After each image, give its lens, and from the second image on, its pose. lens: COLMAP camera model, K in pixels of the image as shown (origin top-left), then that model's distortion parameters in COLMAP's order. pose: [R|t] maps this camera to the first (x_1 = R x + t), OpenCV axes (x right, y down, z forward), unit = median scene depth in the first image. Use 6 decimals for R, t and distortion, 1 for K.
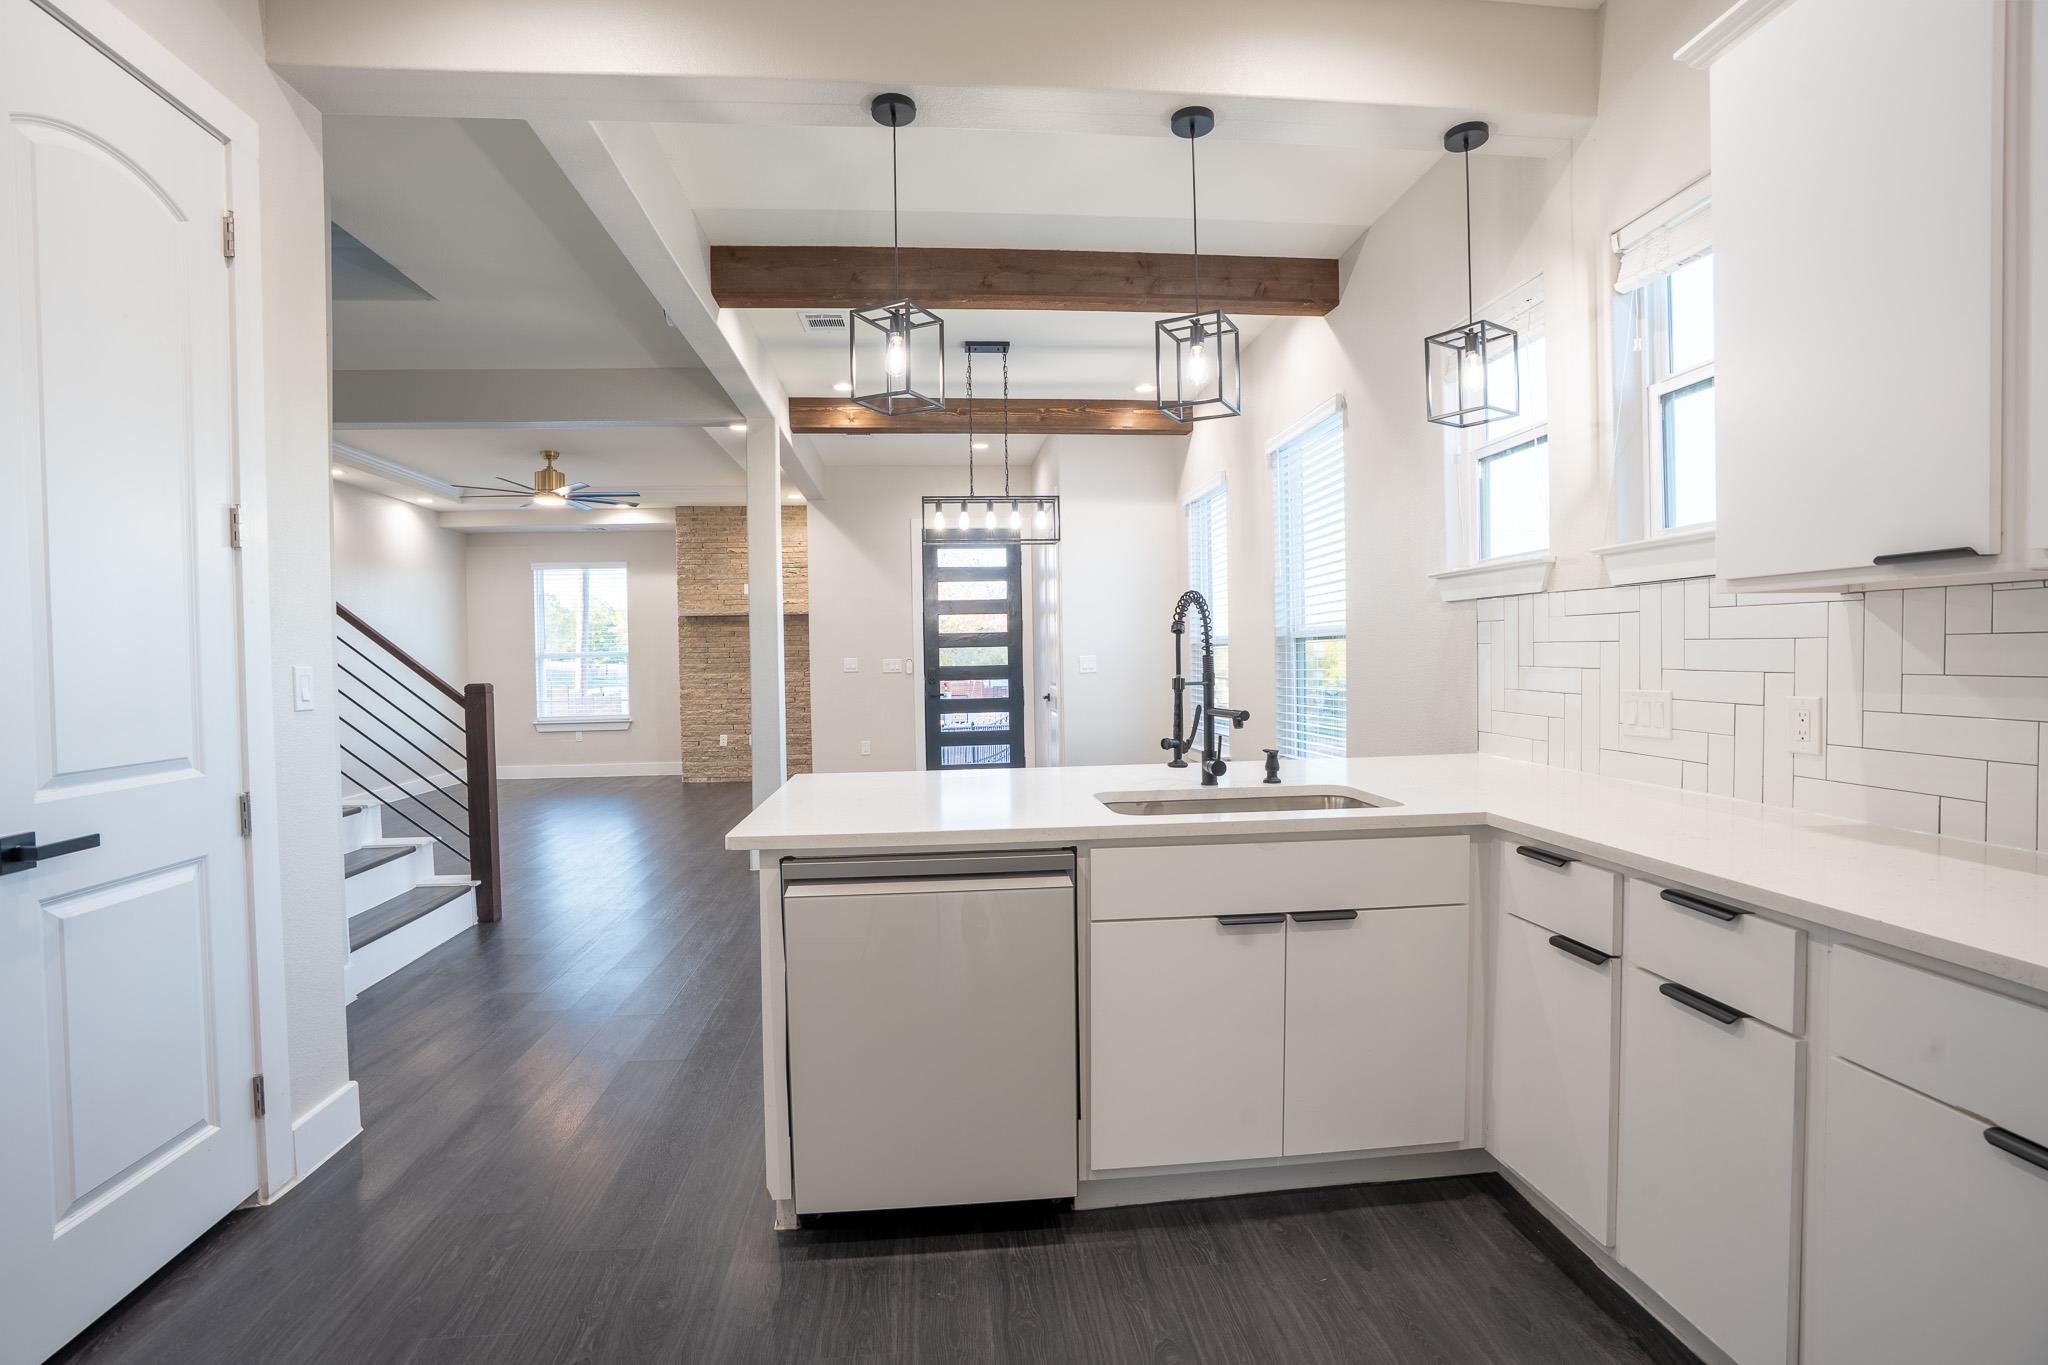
lens RADIAL K [[944.8, 0, 1018.1], [0, 944.8, 679.5], [0, 0, 1]] dist [-0.063539, 0.020514]
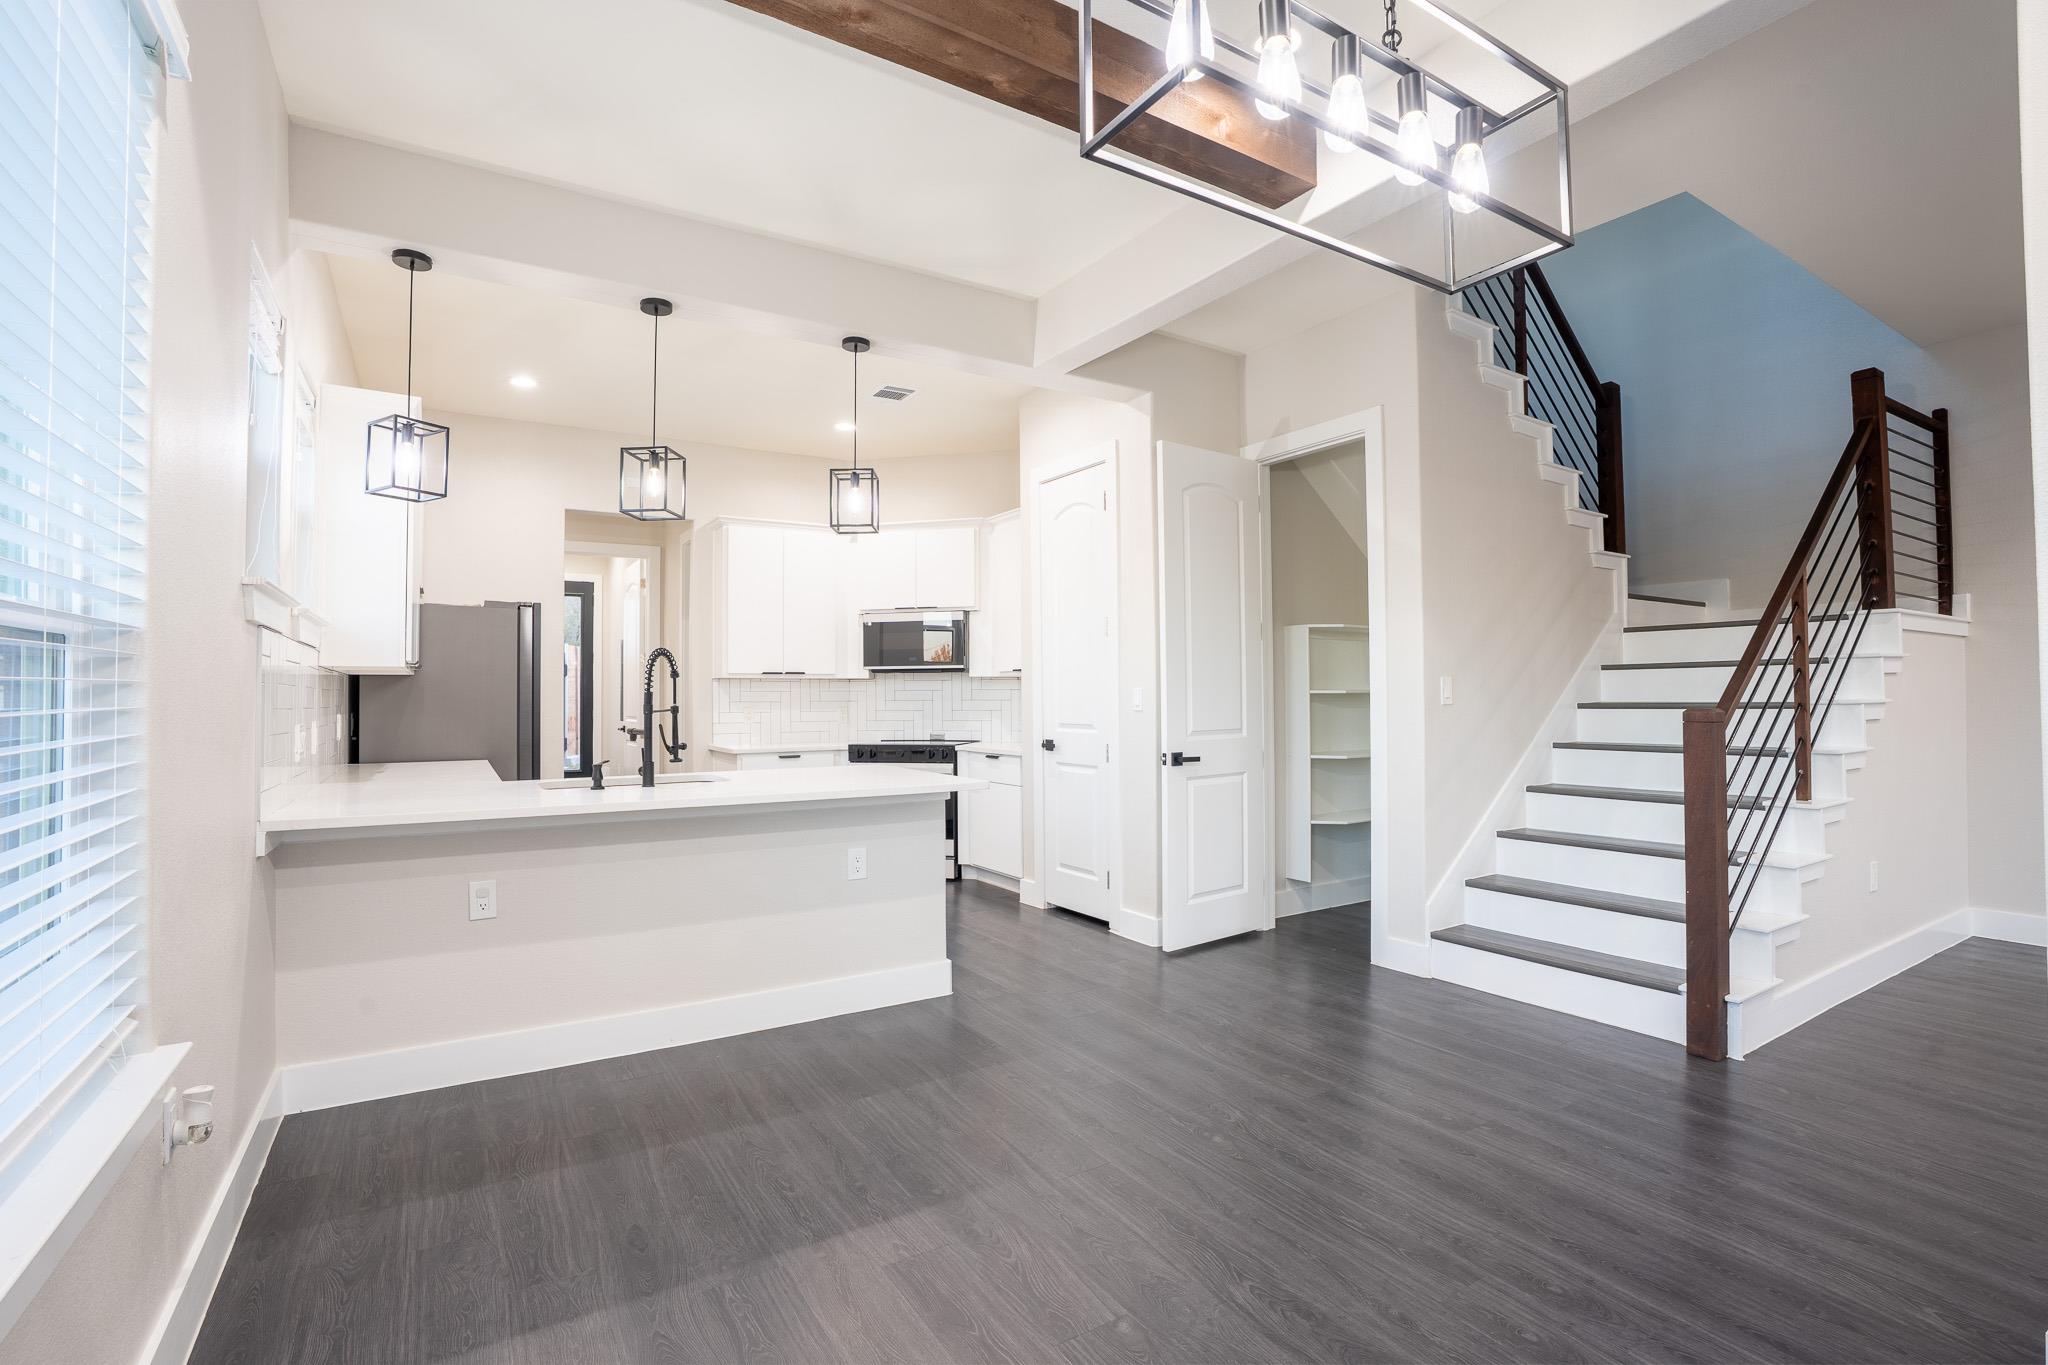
lens RADIAL K [[944.8, 0, 1030.0], [0, 944.8, 690.1], [0, 0, 1]] dist [-0.063539, 0.020514]
pose [[-0.890706, 0.023152, -0.453990, 0.175550], [0.011784, 0.999543, 0.027852, -0.035008], [0.454427, 0.019458, -0.890571, 1.381689]]
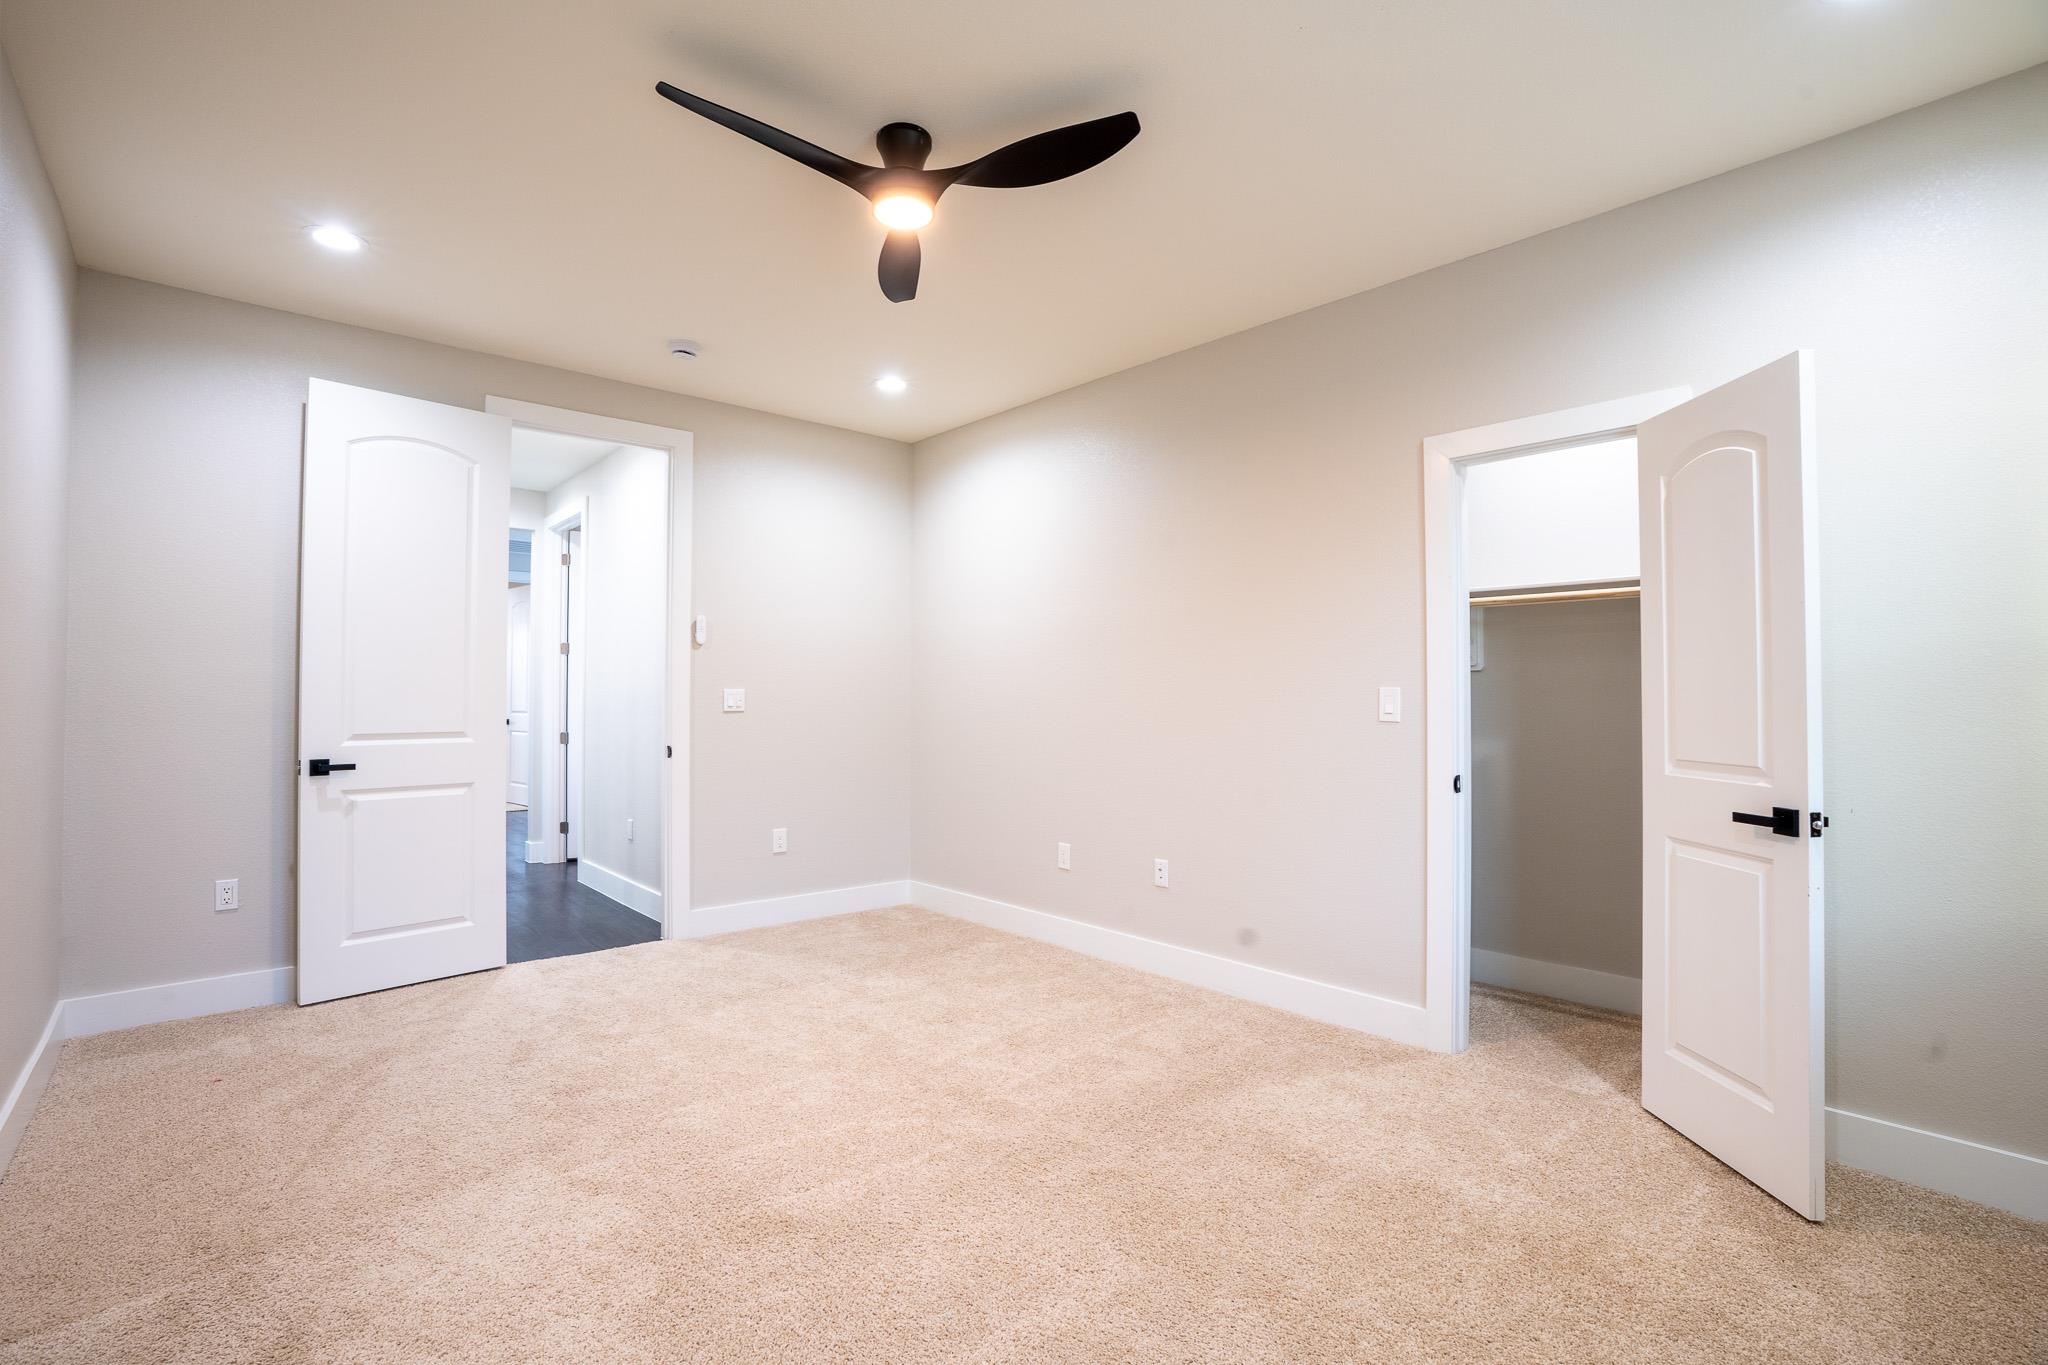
lens RADIAL K [[944.8, 0, 1018.7], [0, 944.8, 681.4], [0, 0, 1]] dist [-0.063539, 0.020514]
pose [[0.576598, 0.003784, -0.817019, 0.605817], [-0.033196, 0.999272, -0.018799, -0.012862], [0.816353, 0.037962, 0.576304, 0.372061]]
